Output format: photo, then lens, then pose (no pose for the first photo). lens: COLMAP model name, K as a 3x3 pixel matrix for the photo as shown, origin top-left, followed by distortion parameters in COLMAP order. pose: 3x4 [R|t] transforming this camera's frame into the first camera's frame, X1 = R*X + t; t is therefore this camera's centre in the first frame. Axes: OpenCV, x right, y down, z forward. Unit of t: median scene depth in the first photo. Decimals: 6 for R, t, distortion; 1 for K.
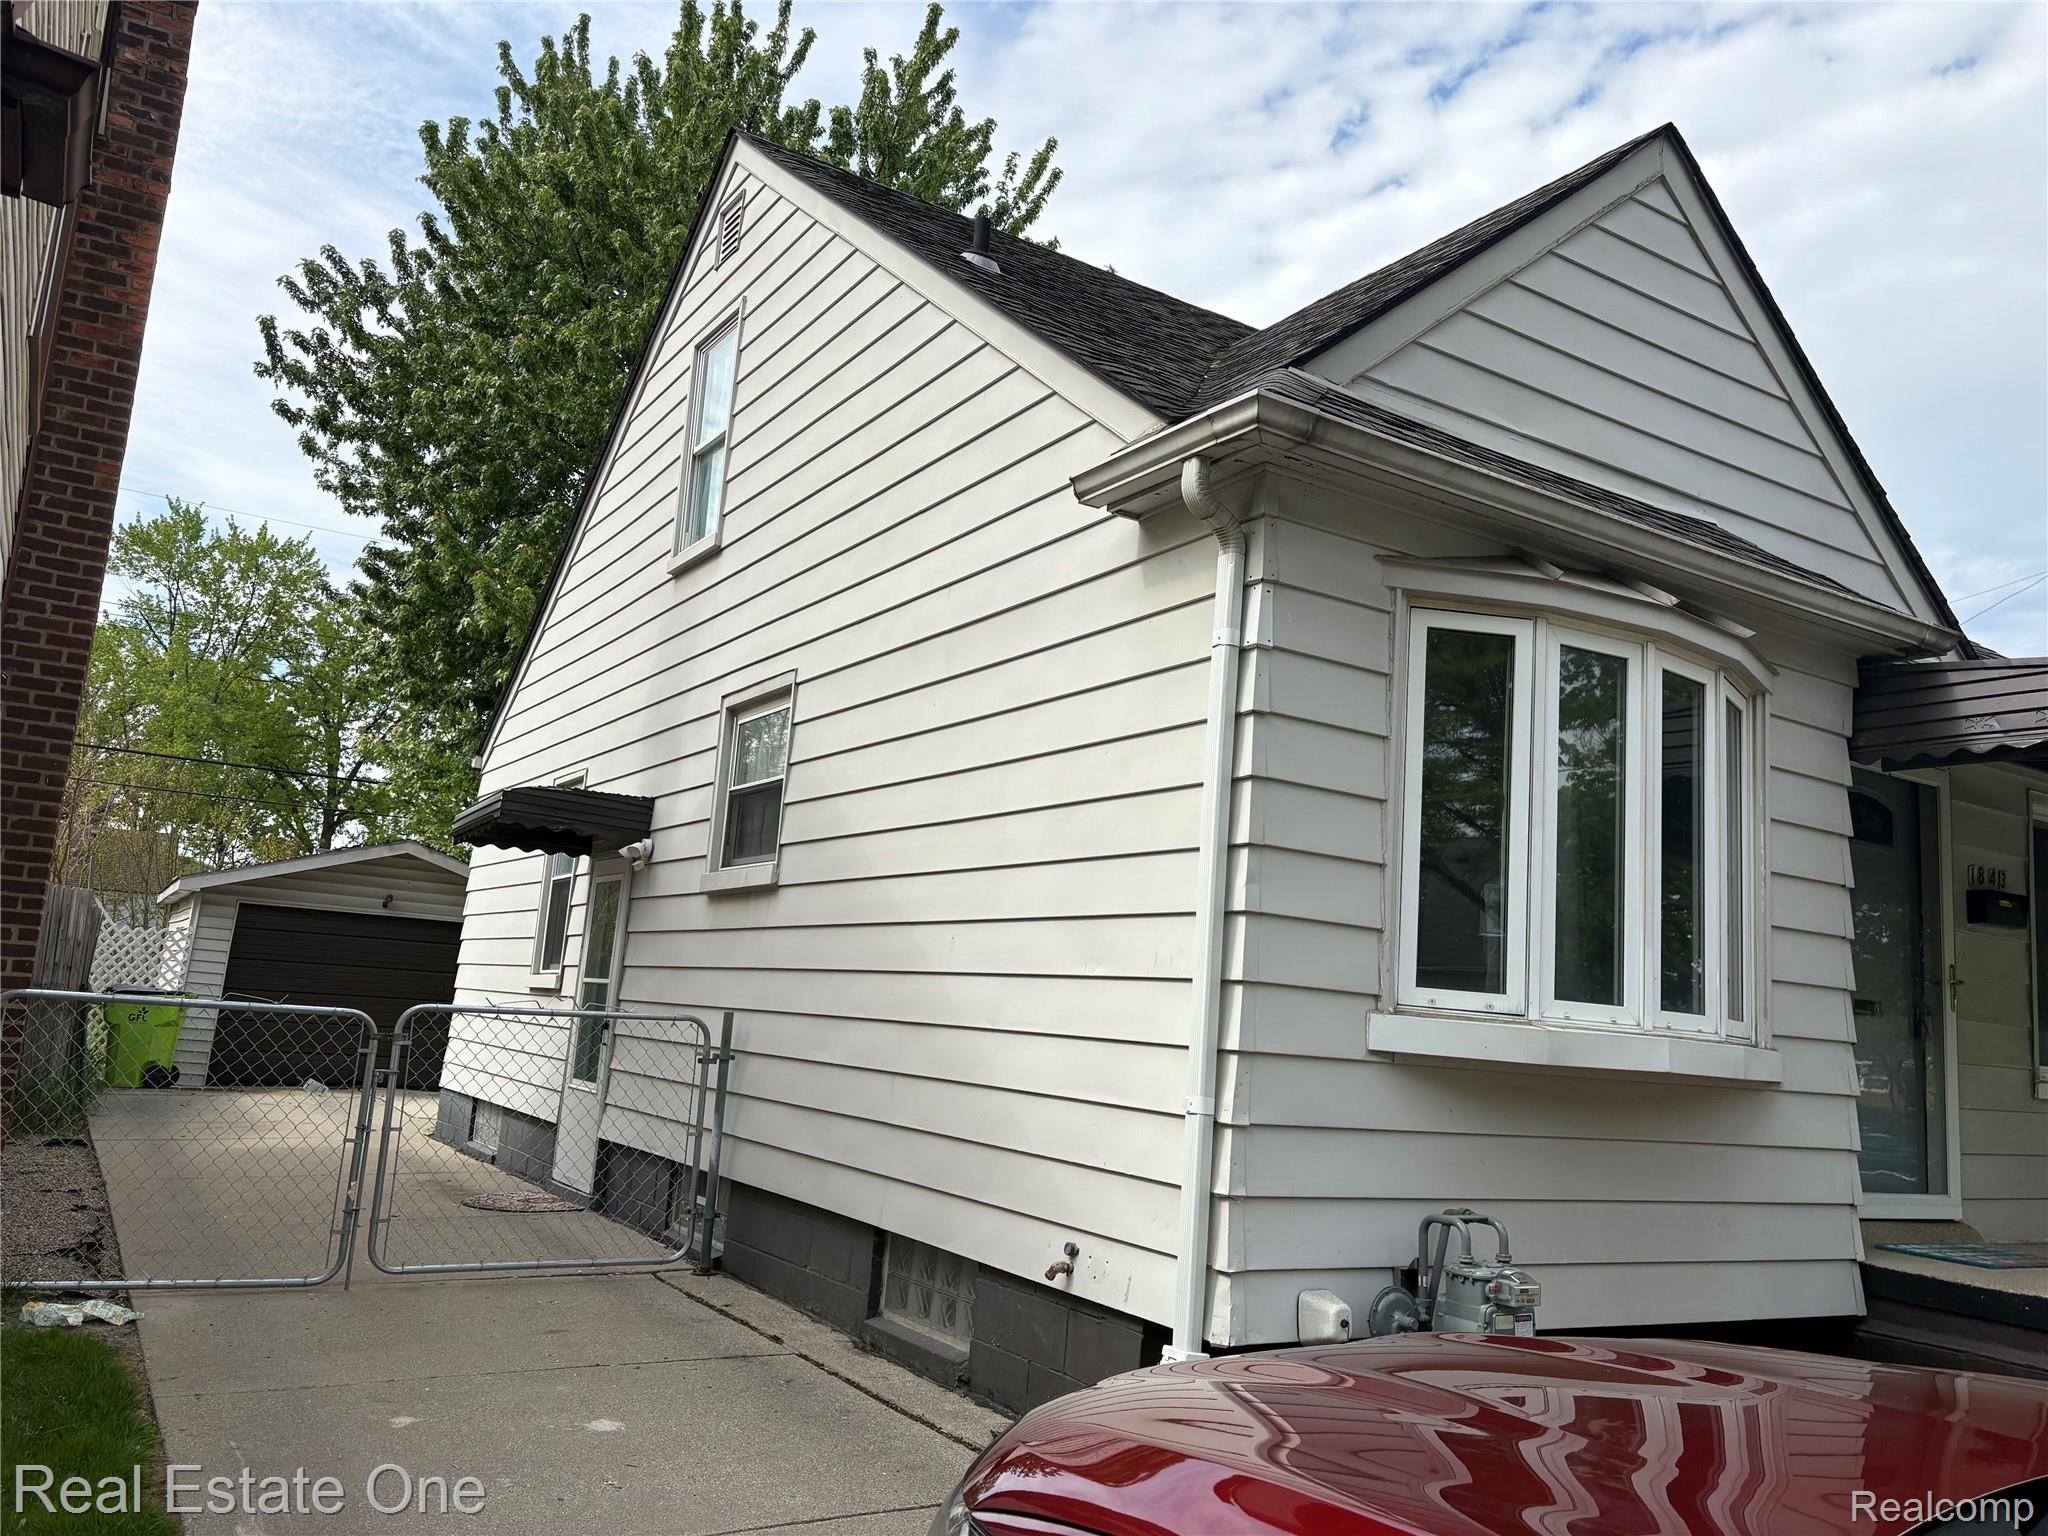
lens RADIAL K [[1540.8, 0, 1037.2], [0, 1540.8, 773.0], [0, 0, 1]] dist [0.028054, 0.005124]
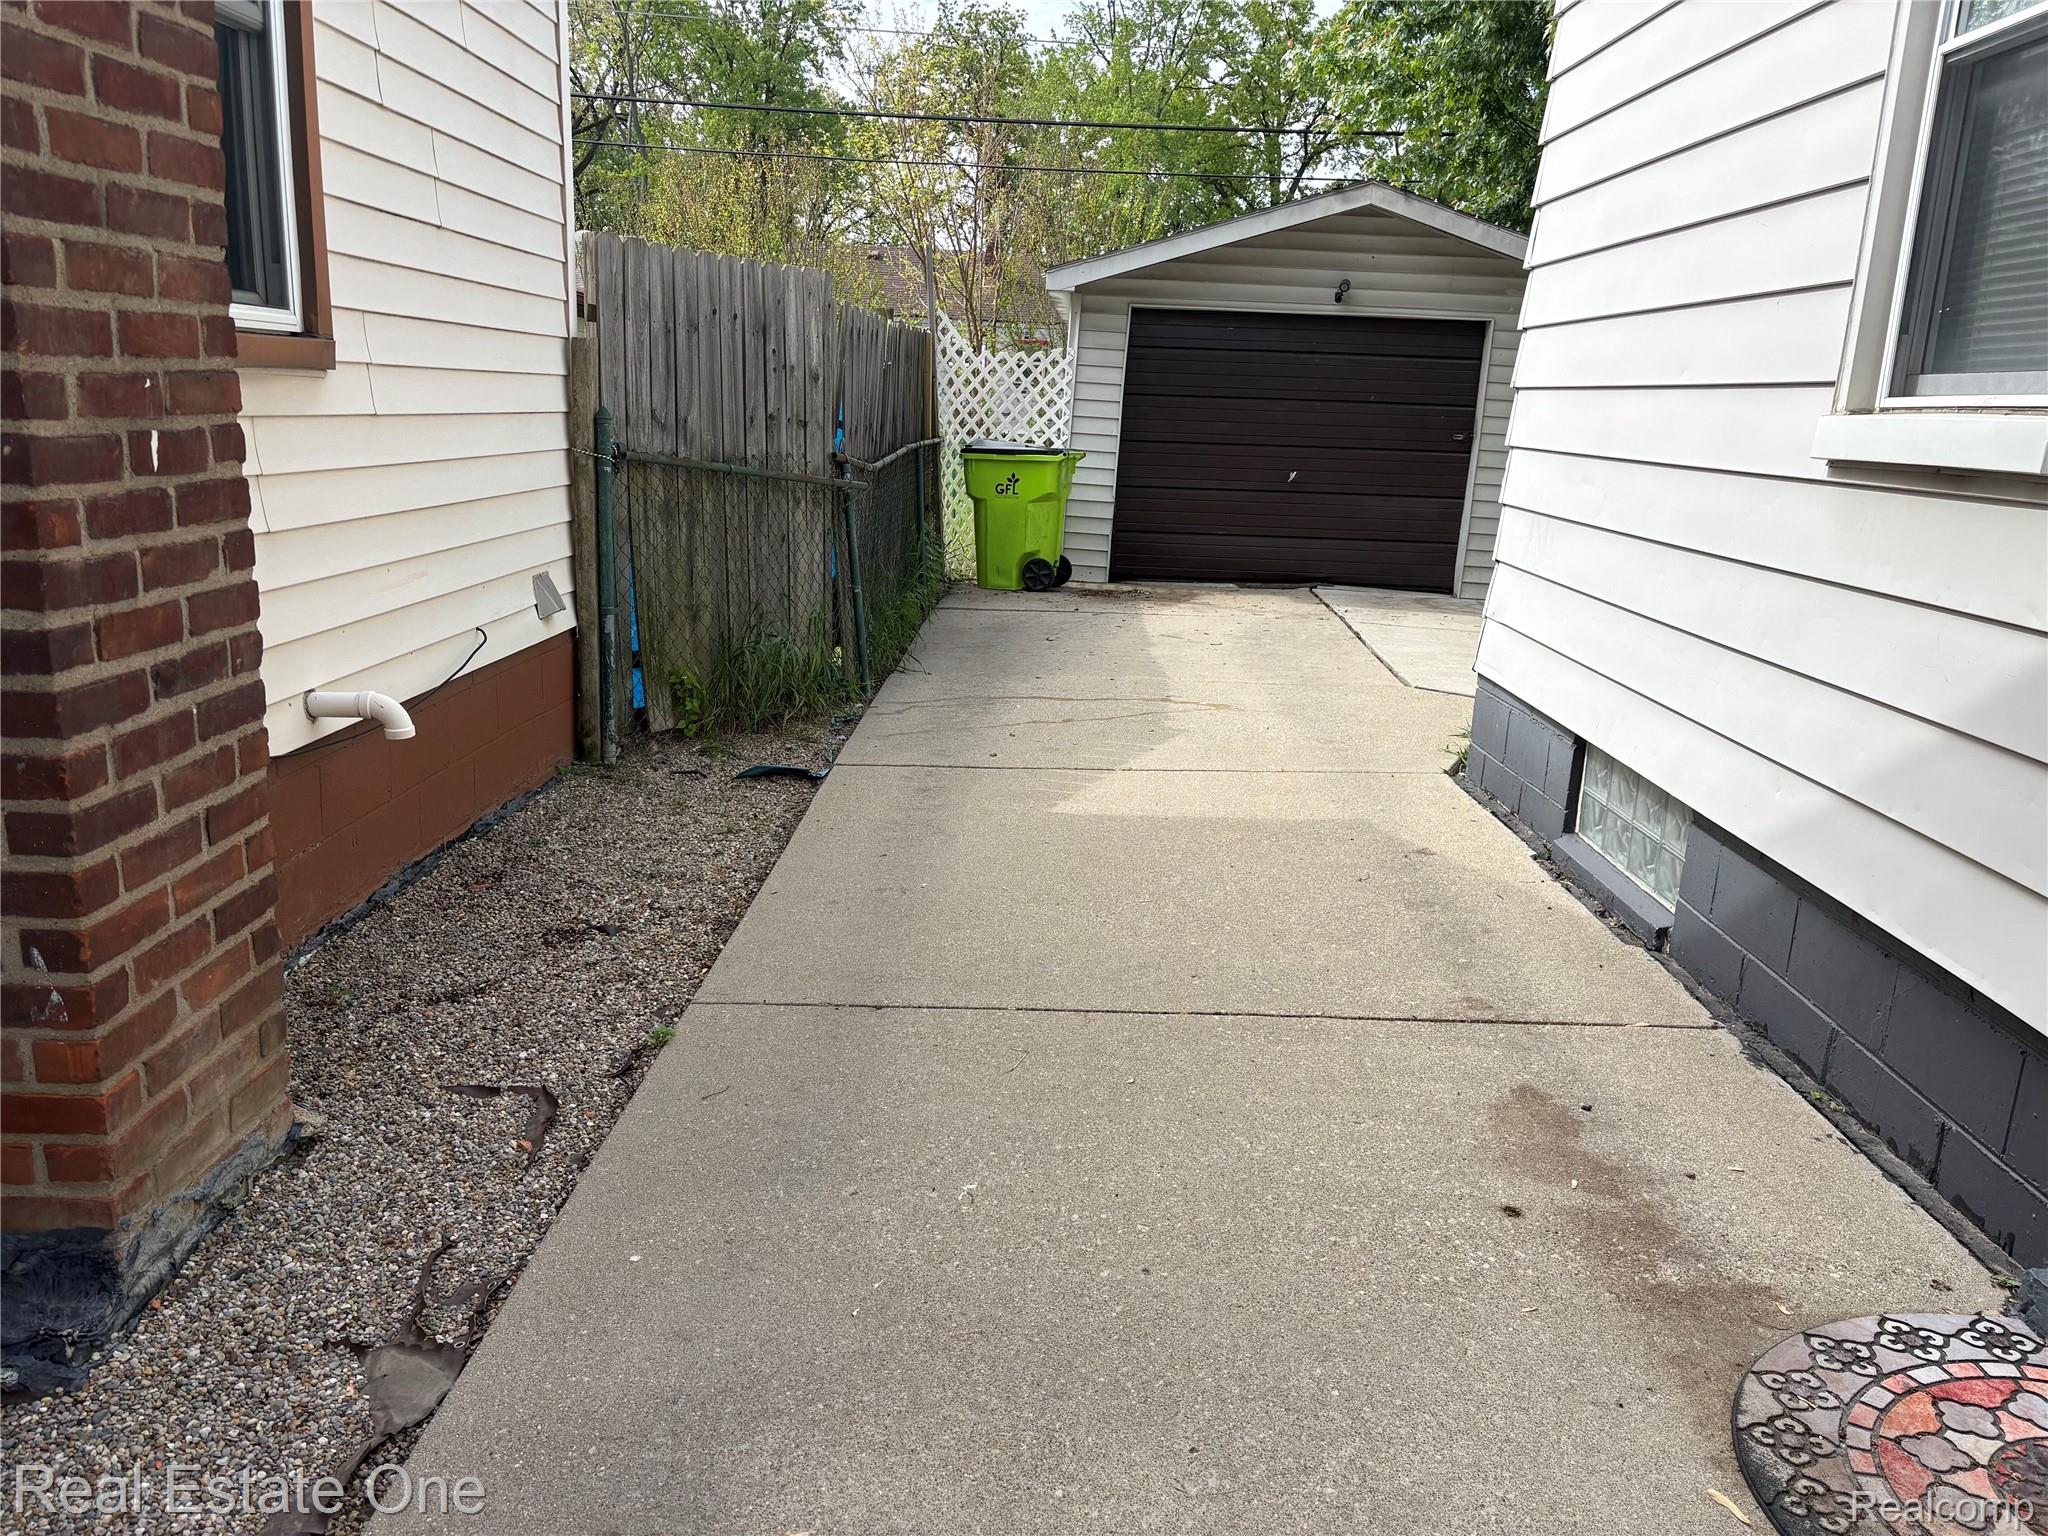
lens RADIAL K [[1540.8, 0, 1034.0], [0, 1540.8, 773.6], [0, 0, 1]] dist [0.028054, 0.005124]
pose [[0.834414, 0.096232, -0.542672, -0.040704], [0.105210, 0.938719, 0.328235, 0.011561], [0.541003, -0.330979, 0.773156, 0.094952]]
